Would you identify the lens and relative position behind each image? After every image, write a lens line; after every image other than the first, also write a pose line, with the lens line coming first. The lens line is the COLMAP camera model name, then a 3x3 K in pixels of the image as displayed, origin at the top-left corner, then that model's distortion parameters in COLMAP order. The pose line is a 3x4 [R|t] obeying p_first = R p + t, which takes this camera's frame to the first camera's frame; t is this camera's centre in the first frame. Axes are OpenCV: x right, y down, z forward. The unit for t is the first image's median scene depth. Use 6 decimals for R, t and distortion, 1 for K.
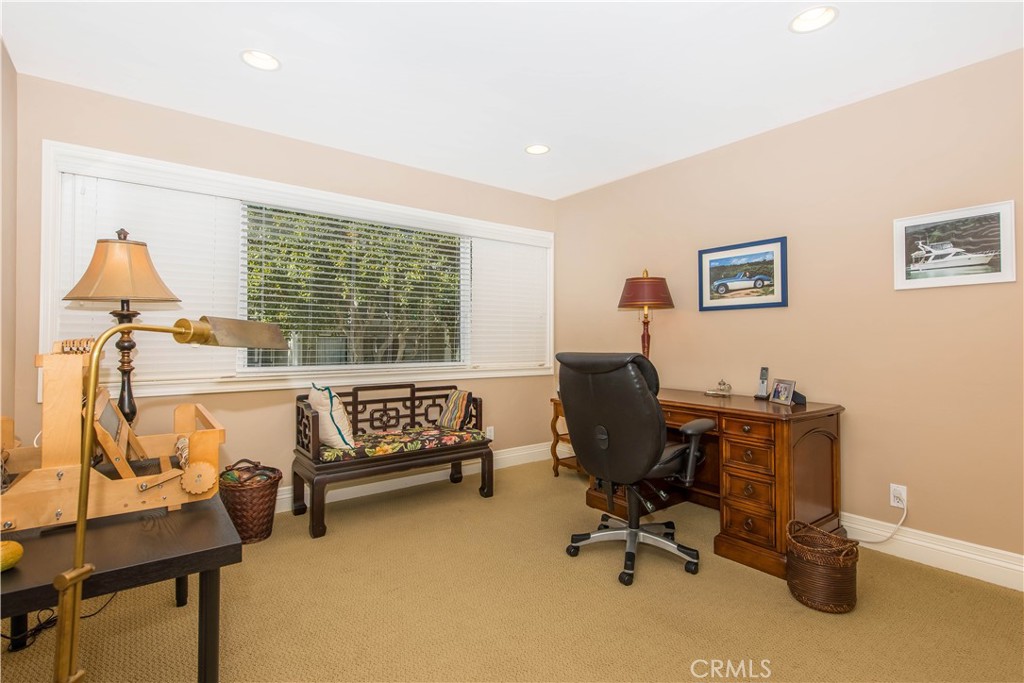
lens RADIAL K [[488.0, 0, 512.0], [0, 488.0, 341.5], [0, 0, 1]] dist [-0.000022, -0.000137]
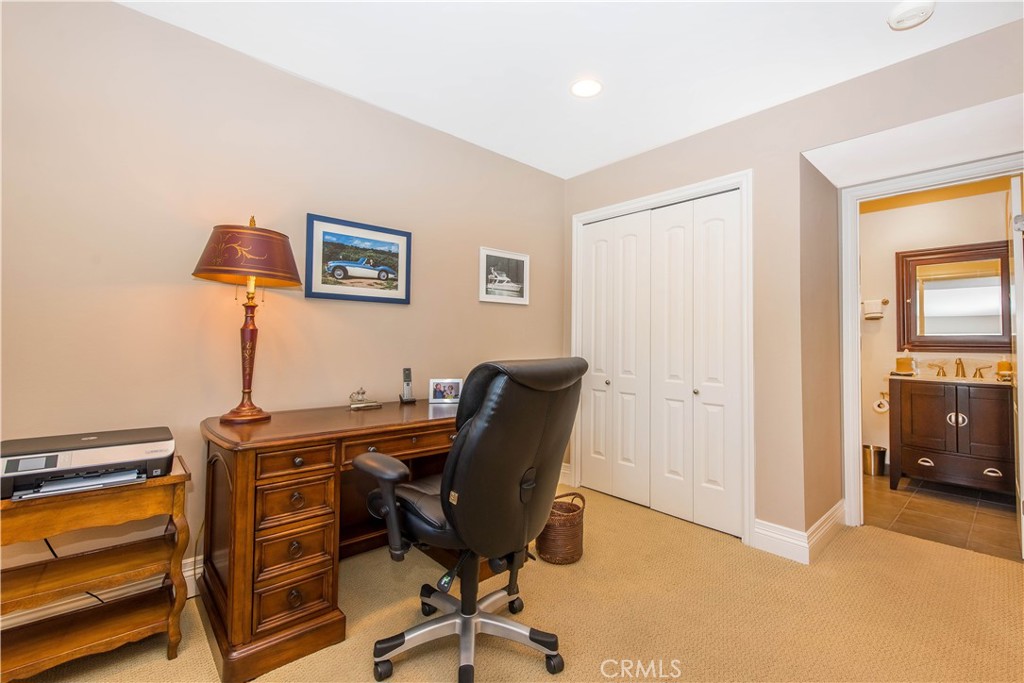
lens RADIAL K [[443.8, 0, 512.3], [0, 443.8, 332.2], [0, 0, 1]] dist [0.000294, 0.000015]
pose [[-0.082219, 0.019960, 0.996414, -0.326861], [-0.007531, 0.999758, -0.020648, 0.000717], [-0.996586, -0.009202, -0.082049, 0.841875]]
